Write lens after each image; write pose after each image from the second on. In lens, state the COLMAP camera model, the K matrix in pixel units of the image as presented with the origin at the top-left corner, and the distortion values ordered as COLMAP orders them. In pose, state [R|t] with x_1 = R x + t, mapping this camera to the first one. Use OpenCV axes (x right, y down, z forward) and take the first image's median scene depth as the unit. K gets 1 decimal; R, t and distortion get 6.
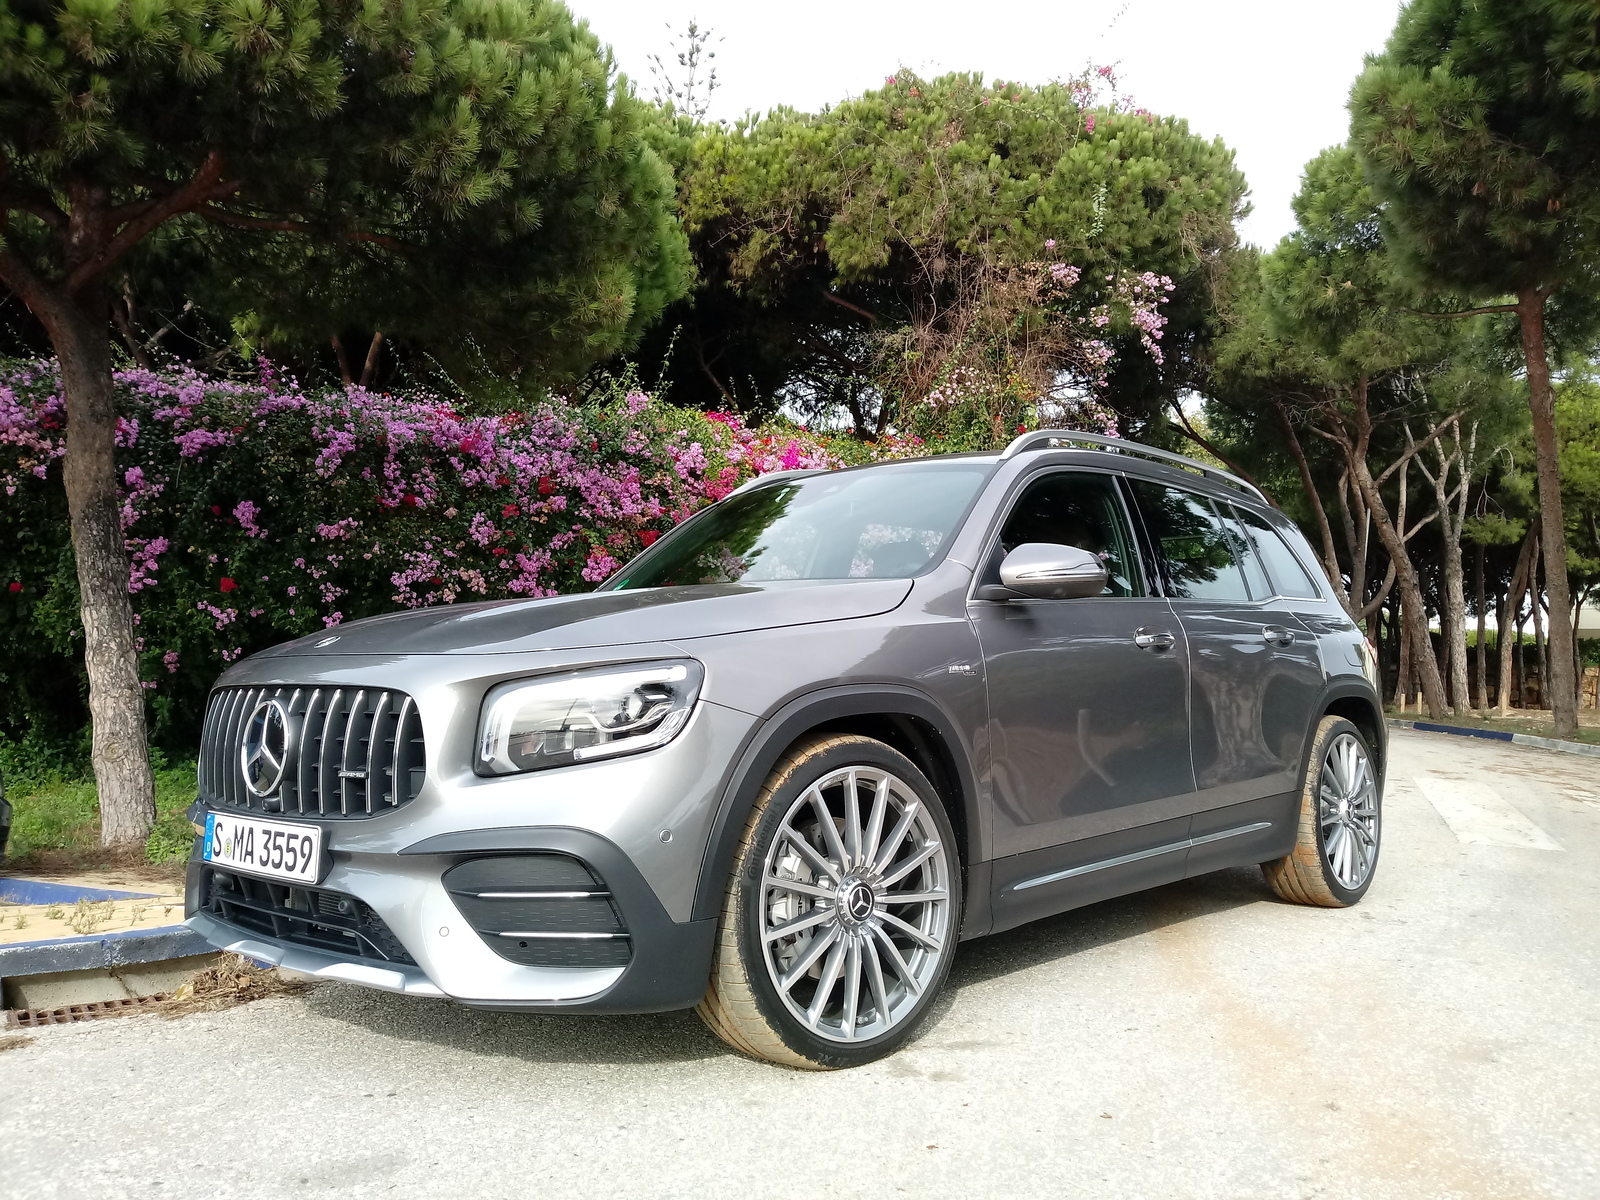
lens RADIAL K [[1292.2, 0, 800.0], [0, 1292.2, 600.0], [0, 0, 1]] dist [0.047830, -0.080742]
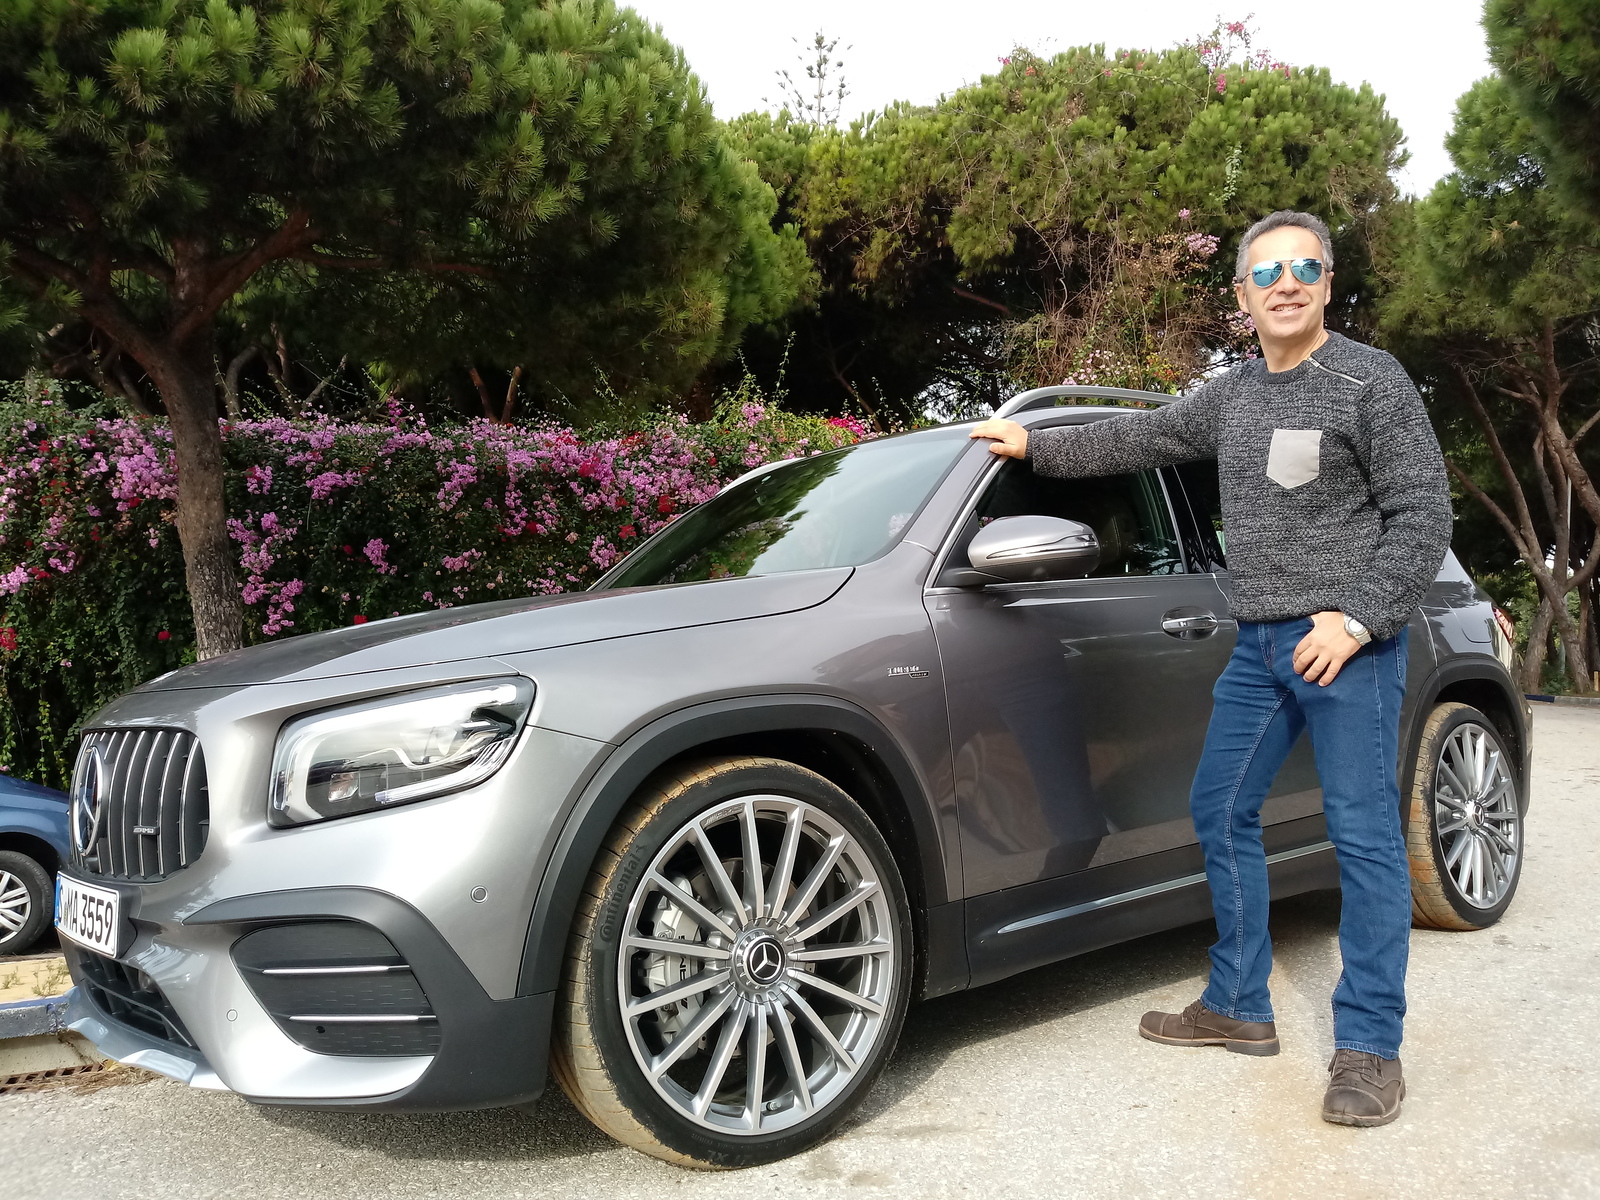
lens RADIAL K [[1296.9, 0, 800.0], [0, 1296.9, 600.0], [0, 0, 1]] dist [0.045326, -0.081492]
pose [[0.989597, -0.057188, -0.132009, 0.033914], [0.056040, 0.998352, -0.012397, 0.002819], [0.132501, 0.004870, 0.991171, 0.032705]]
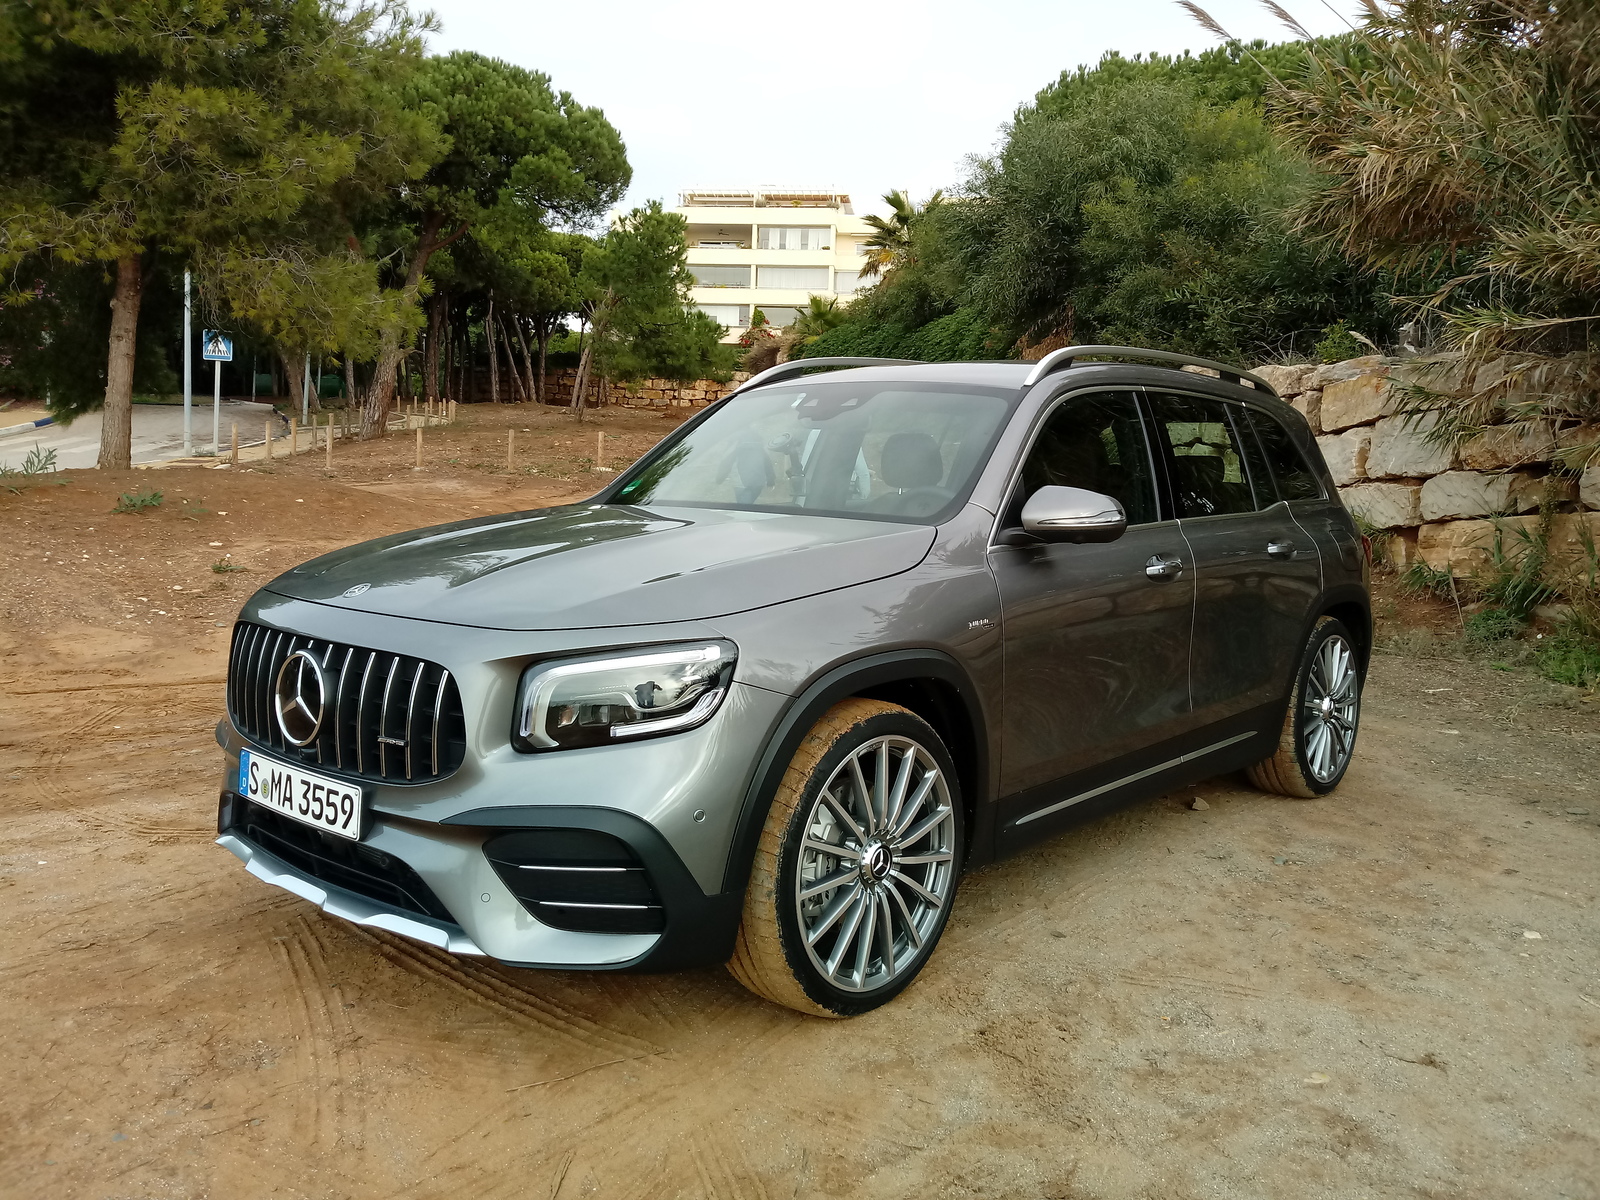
lens RADIAL K [[1296.9, 0, 800.0], [0, 1296.9, 600.0], [0, 0, 1]] dist [0.045326, -0.081492]
pose [[0.999212, 0.032290, 0.023082, -0.008233], [-0.035646, 0.985806, 0.164059, -0.025389], [-0.017456, -0.164752, 0.986180, 0.000013]]
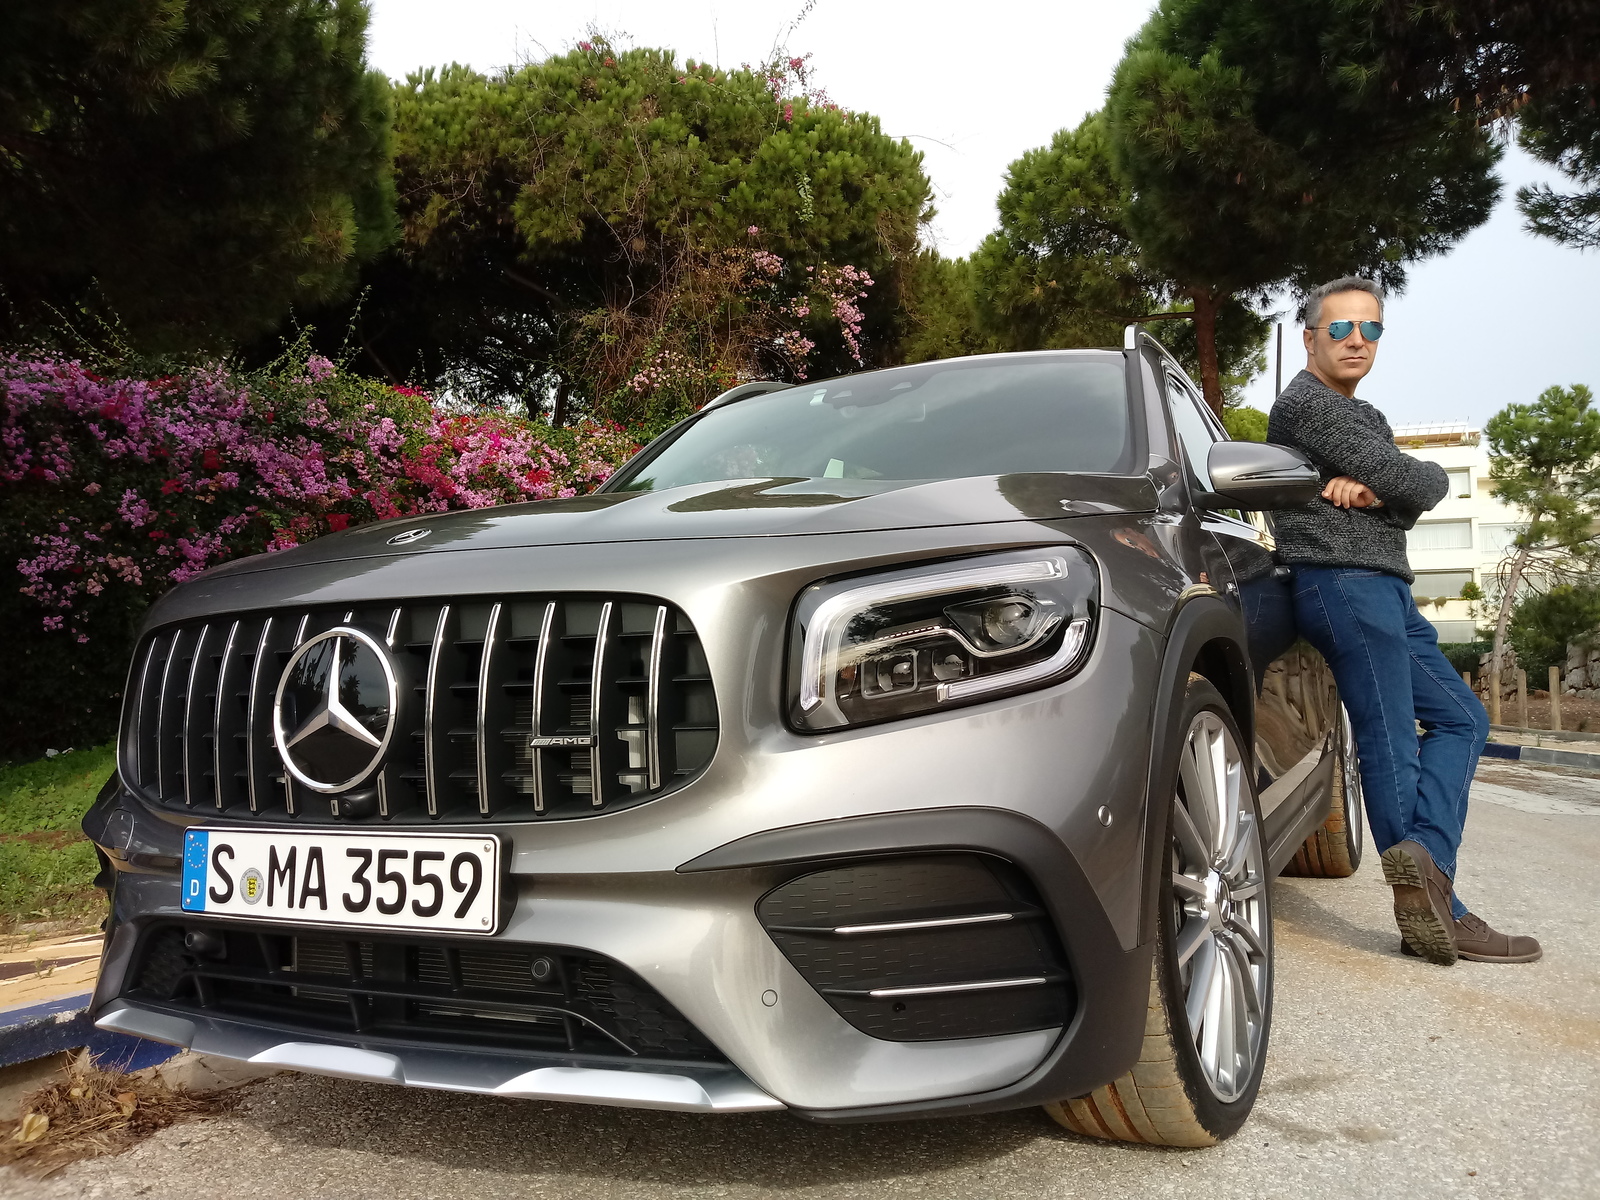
lens RADIAL K [[1292.2, 0, 800.0], [0, 1292.2, 600.0], [0, 0, 1]] dist [0.047830, -0.080742]
pose [[0.960297, -0.008686, 0.278844, -0.065934], [0.010131, 0.999942, -0.003743, 0.012142], [-0.278795, 0.006420, 0.960329, 0.067370]]
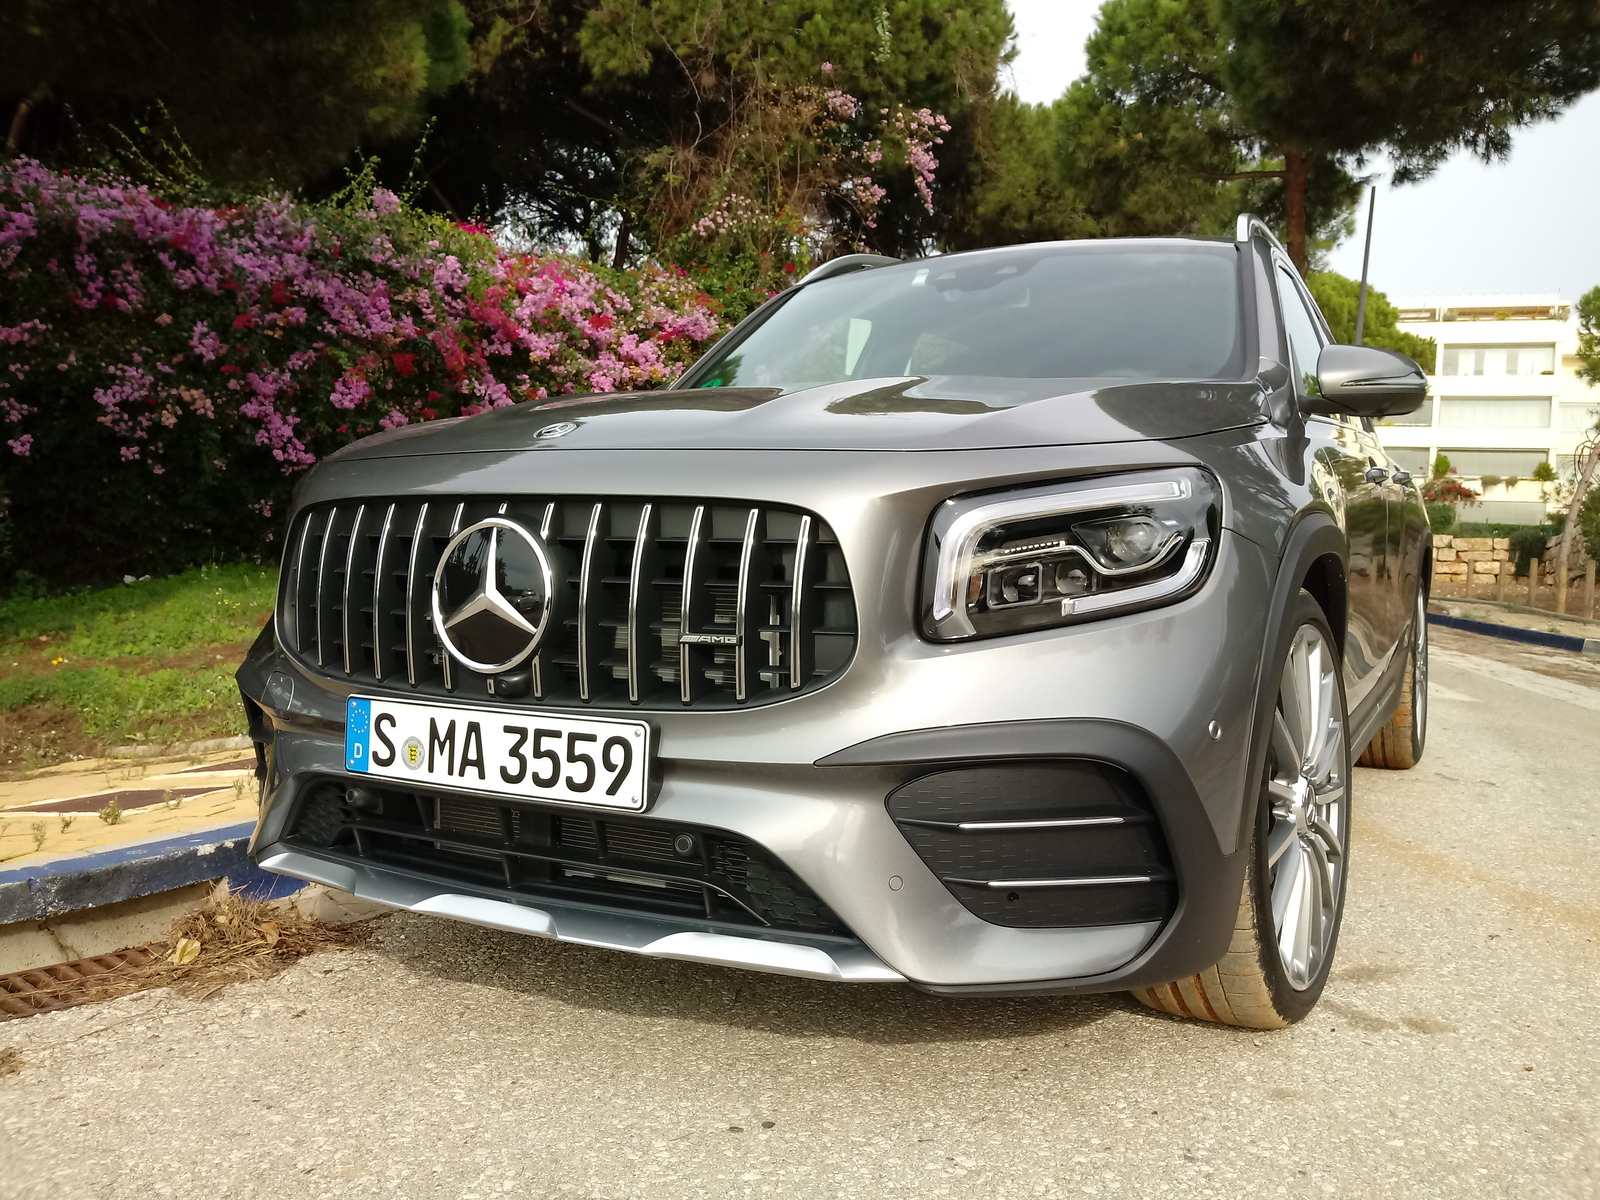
lens RADIAL K [[1296.9, 0, 800.0], [0, 1296.9, 600.0], [0, 0, 1]] dist [0.045326, -0.081492]
pose [[0.970145, 0.002027, 0.242519, -0.074088], [-0.029724, 0.993420, 0.110602, 0.007443], [-0.240699, -0.114509, 0.963821, 0.064079]]
